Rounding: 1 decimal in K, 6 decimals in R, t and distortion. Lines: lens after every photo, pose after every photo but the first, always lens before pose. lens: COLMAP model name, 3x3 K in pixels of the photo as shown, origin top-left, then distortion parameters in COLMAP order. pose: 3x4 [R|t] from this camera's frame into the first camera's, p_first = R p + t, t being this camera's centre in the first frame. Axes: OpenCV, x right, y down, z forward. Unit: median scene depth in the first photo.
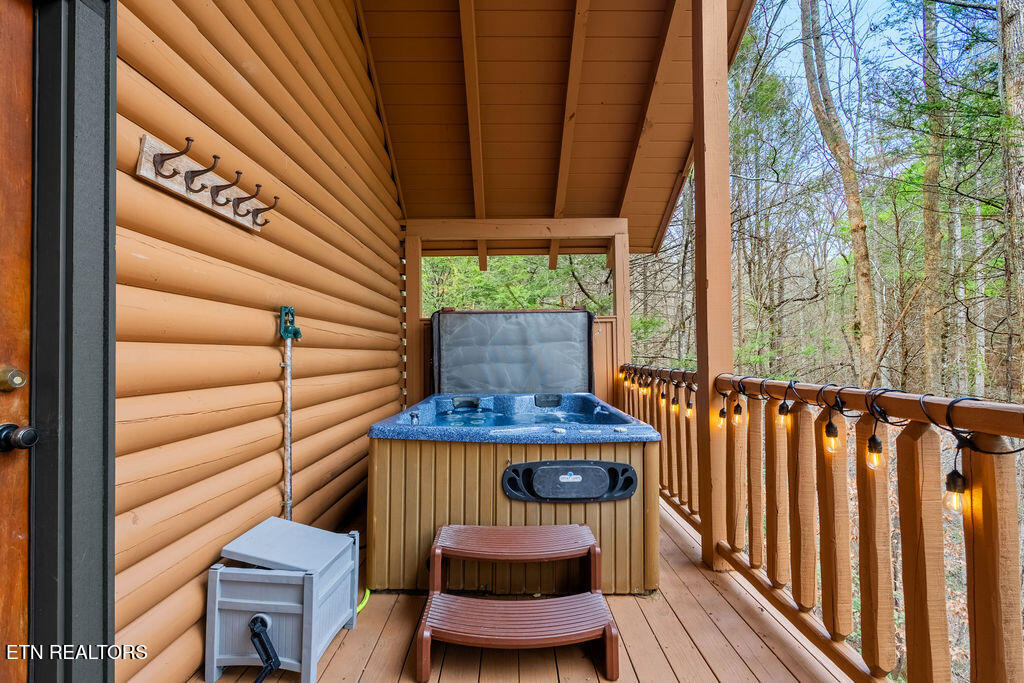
lens RADIAL K [[452.0, 0, 513.1], [0, 452.0, 341.3], [0, 0, 1]] dist [-0.005244, 0.000643]
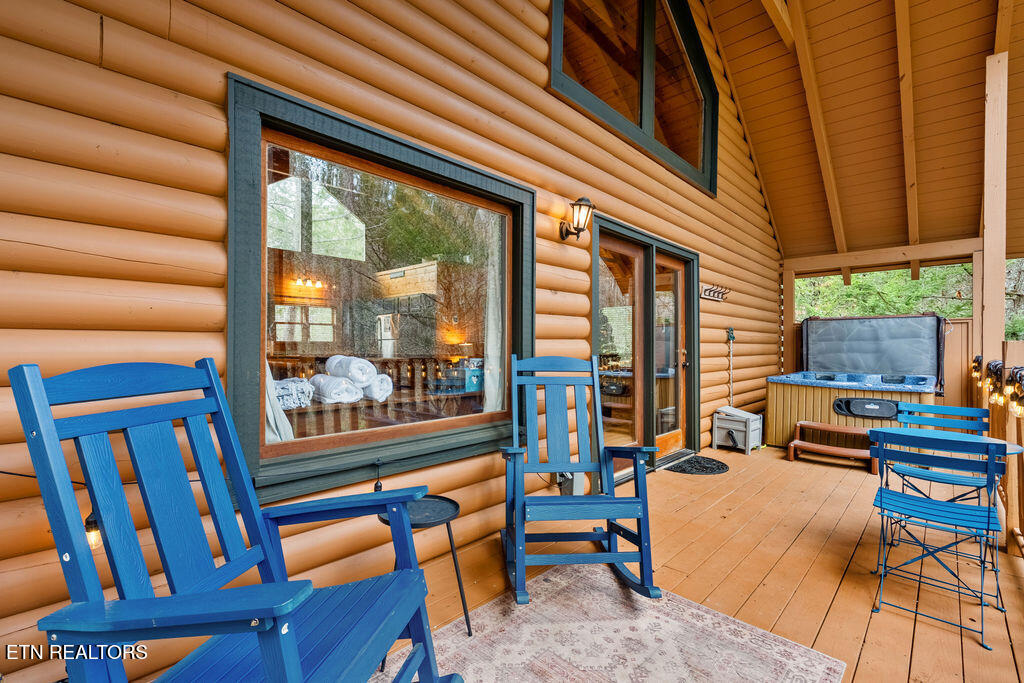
lens RADIAL K [[452.0, 0, 511.1], [0, 452.0, 345.8], [0, 0, 1]] dist [-0.005244, 0.000643]
pose [[0.717319, 0.010886, -0.696660, 0.191150], [0.012098, 0.999533, 0.028076, -0.030595], [0.696640, -0.028567, 0.716852, -0.844013]]
